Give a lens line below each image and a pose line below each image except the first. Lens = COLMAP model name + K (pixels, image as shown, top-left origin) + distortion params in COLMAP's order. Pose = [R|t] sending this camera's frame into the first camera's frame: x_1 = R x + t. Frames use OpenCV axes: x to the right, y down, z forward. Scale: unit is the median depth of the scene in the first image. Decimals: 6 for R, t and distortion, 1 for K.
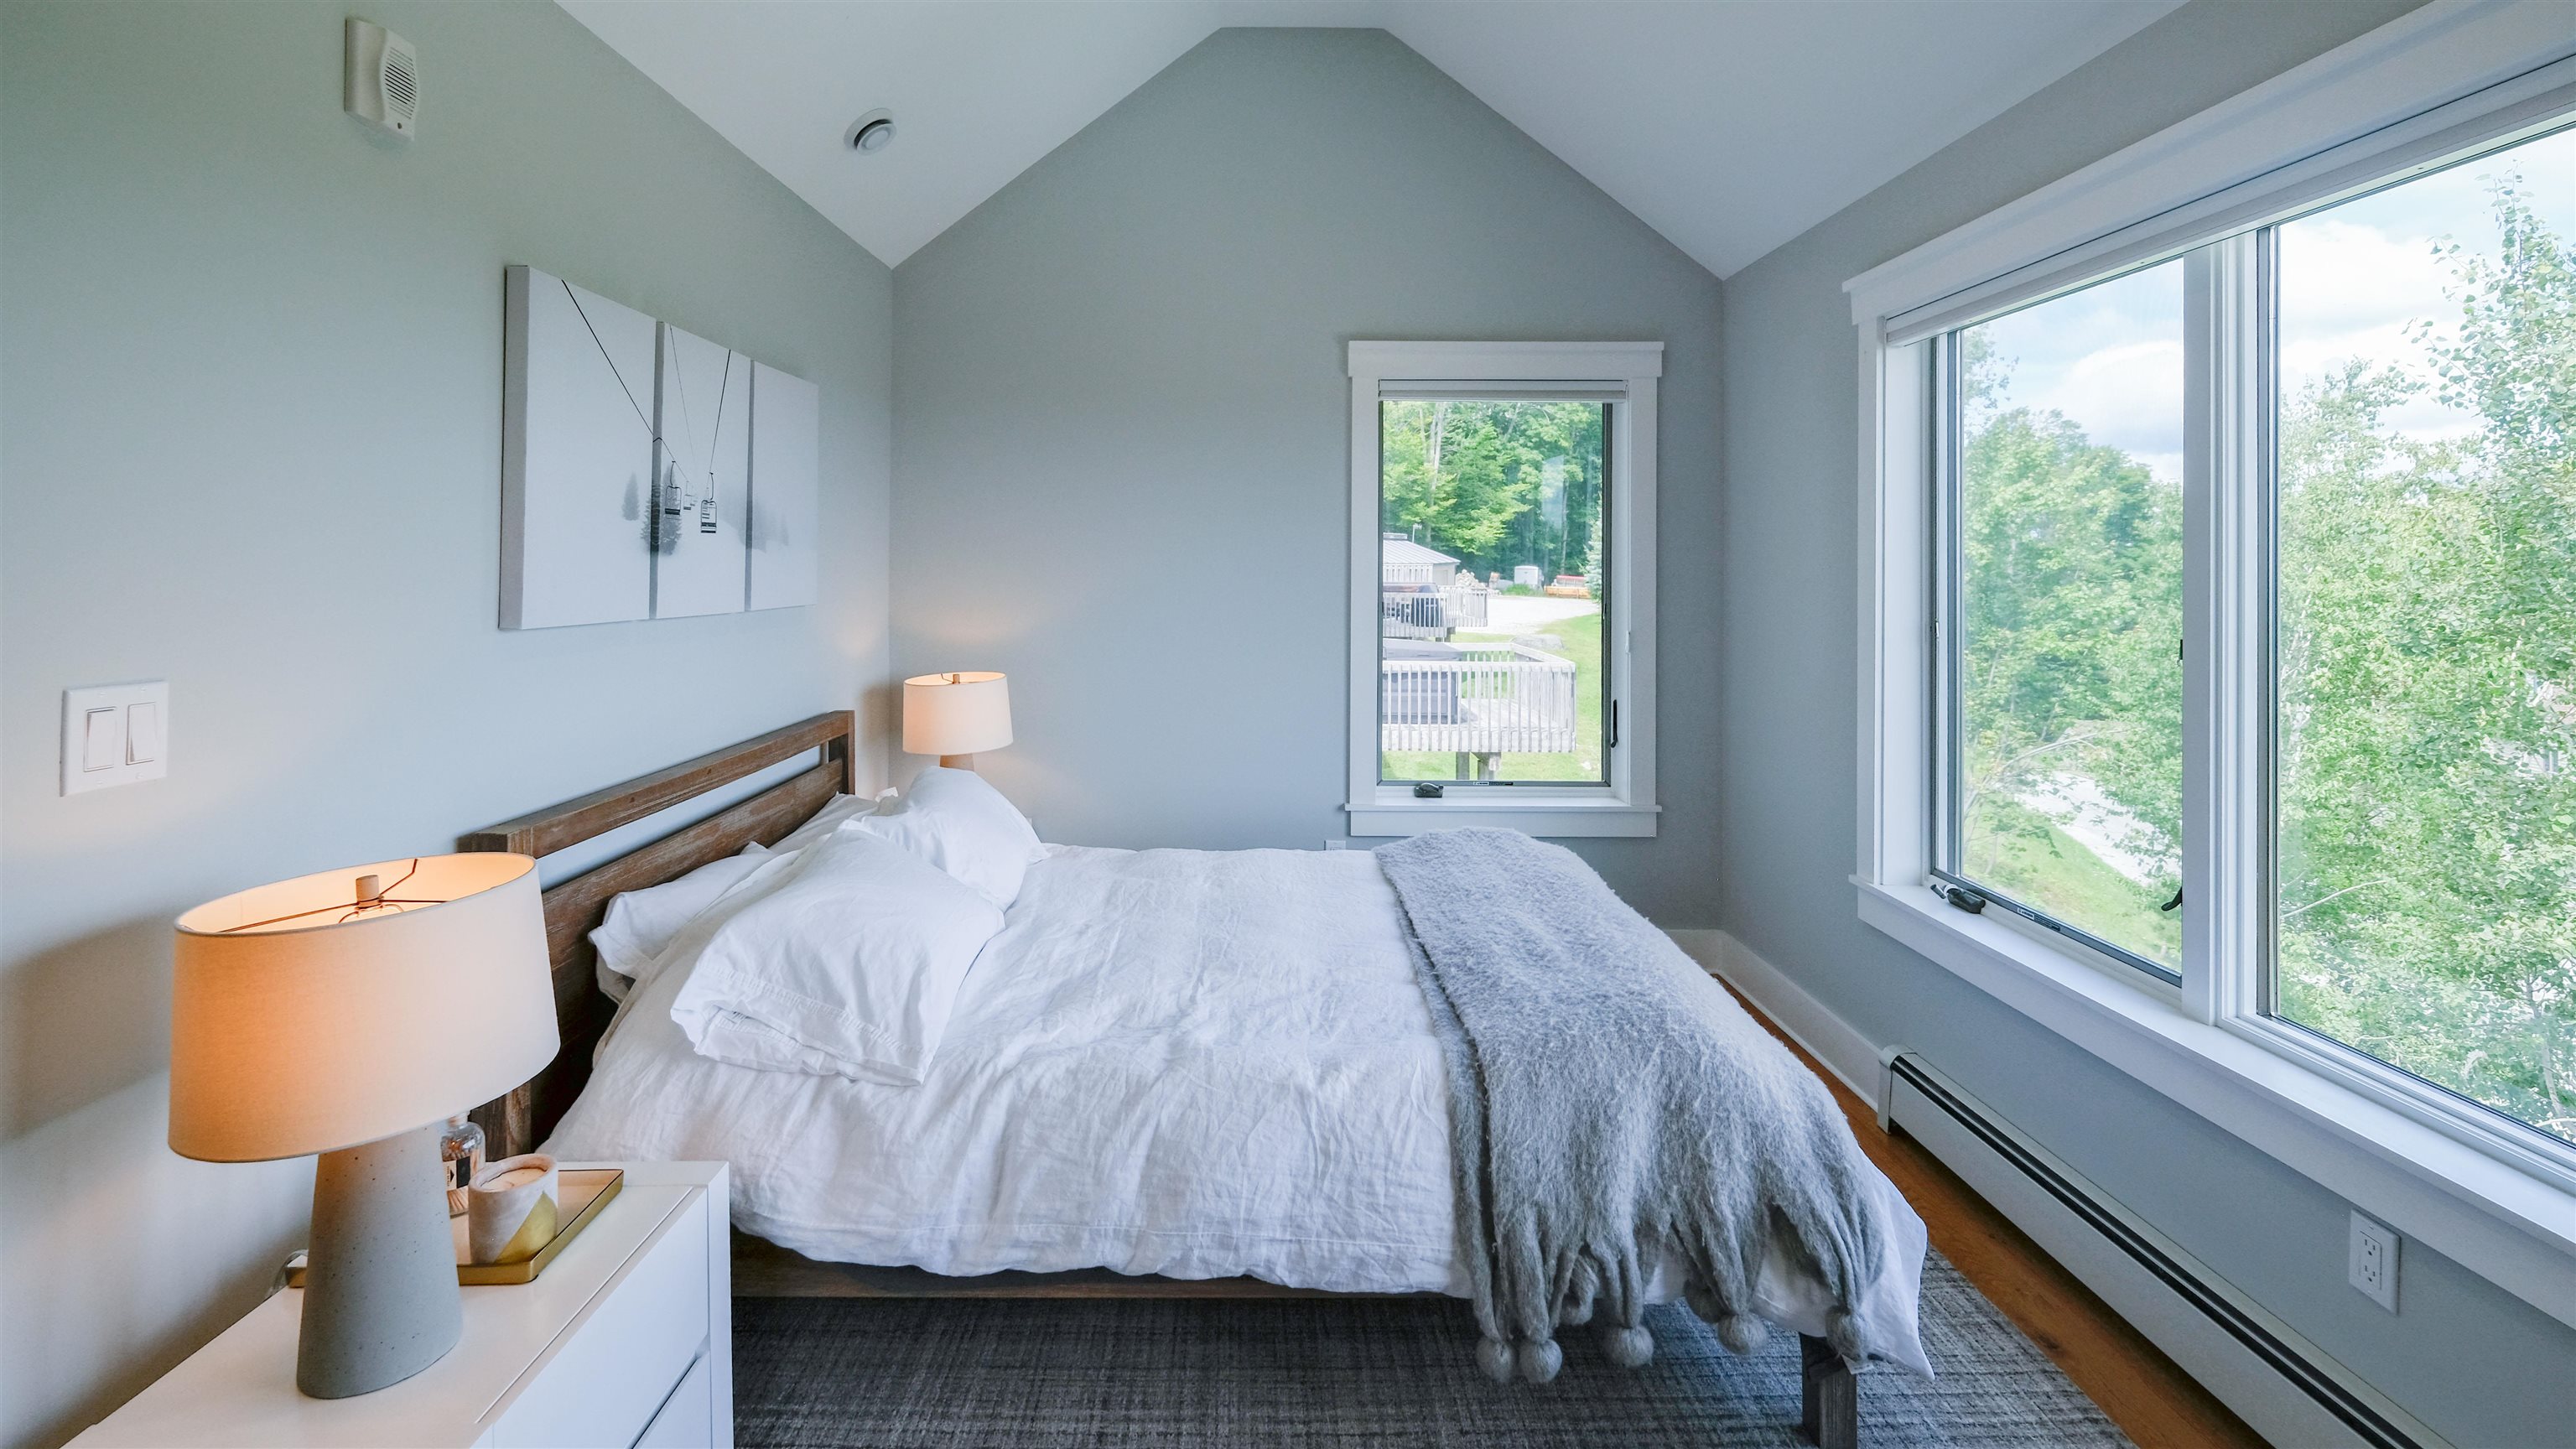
lens RADIAL K [[1132.4, 0, 1300.0], [0, 1132.4, 561.0], [0, 0, 1]] dist [-0.002014, -0.002404]
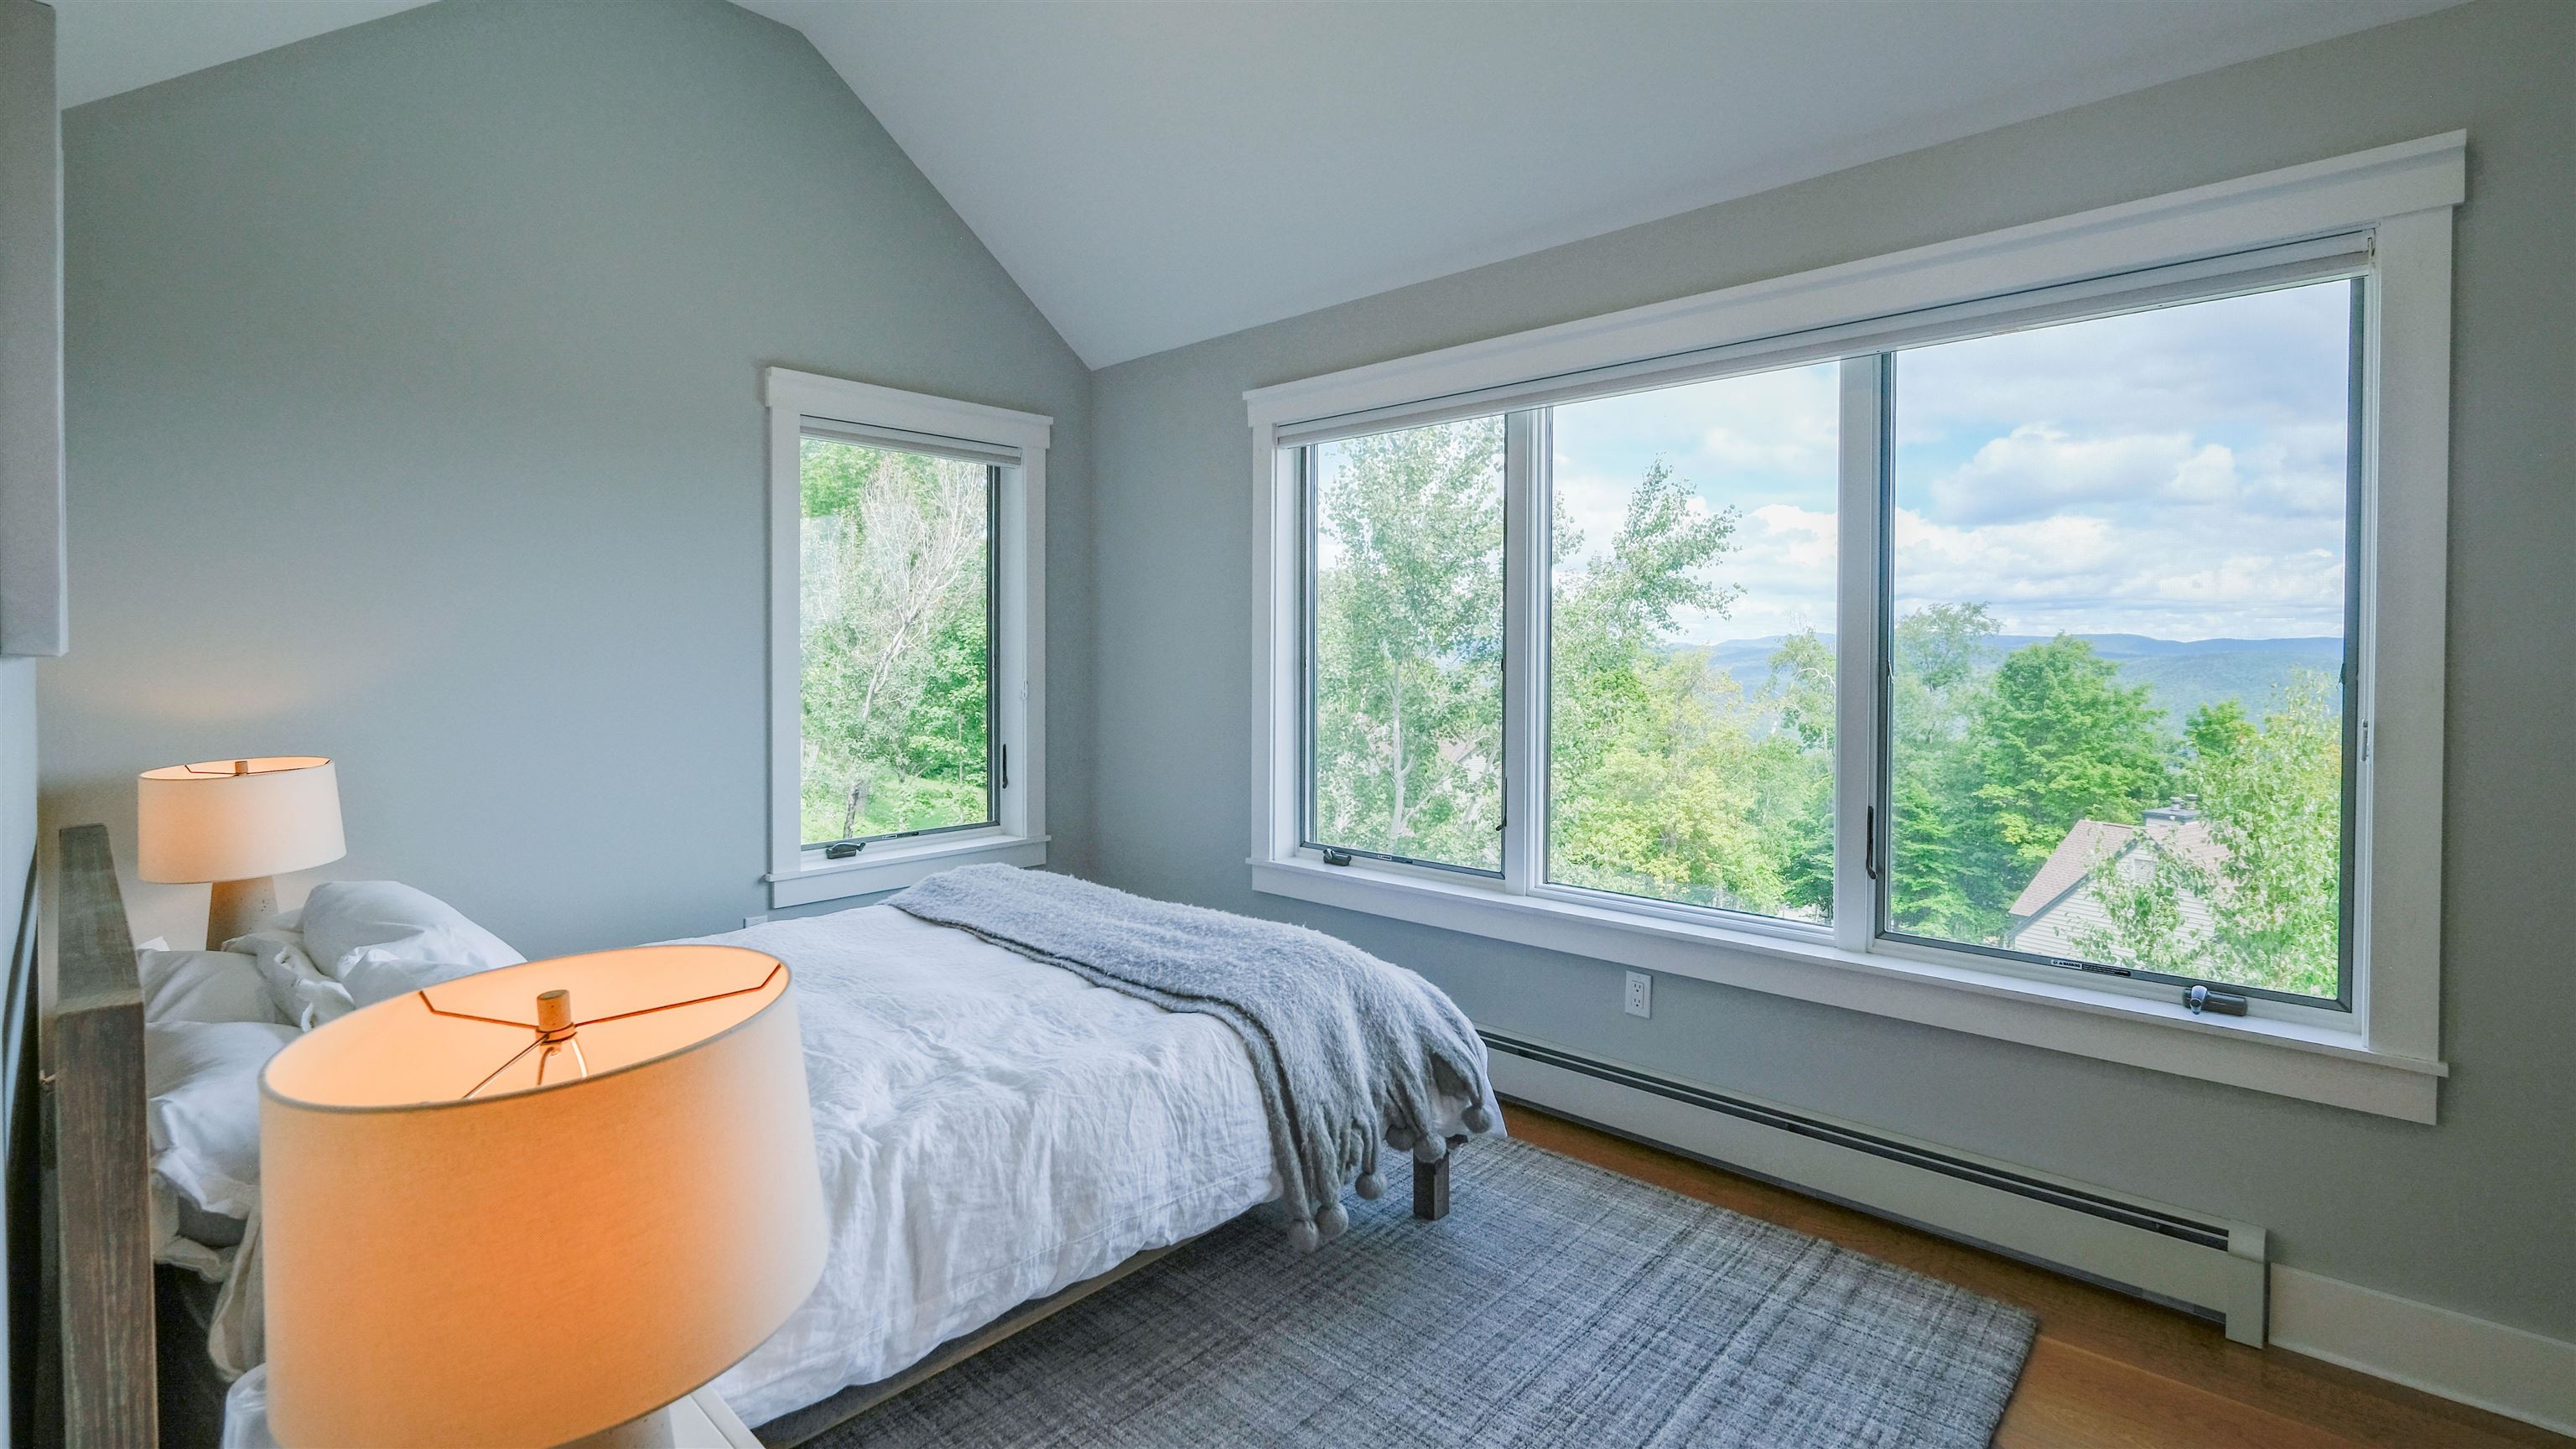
lens RADIAL K [[1132.4, 0, 1232.6], [0, 1132.4, 677.7], [0, 0, 1]] dist [-0.002014, -0.002404]
pose [[0.696976, -0.021499, 0.716772, -0.736583], [-0.000339, 0.999540, 0.030310, 0.056987], [-0.717094, -0.021369, 0.696648, 0.200426]]
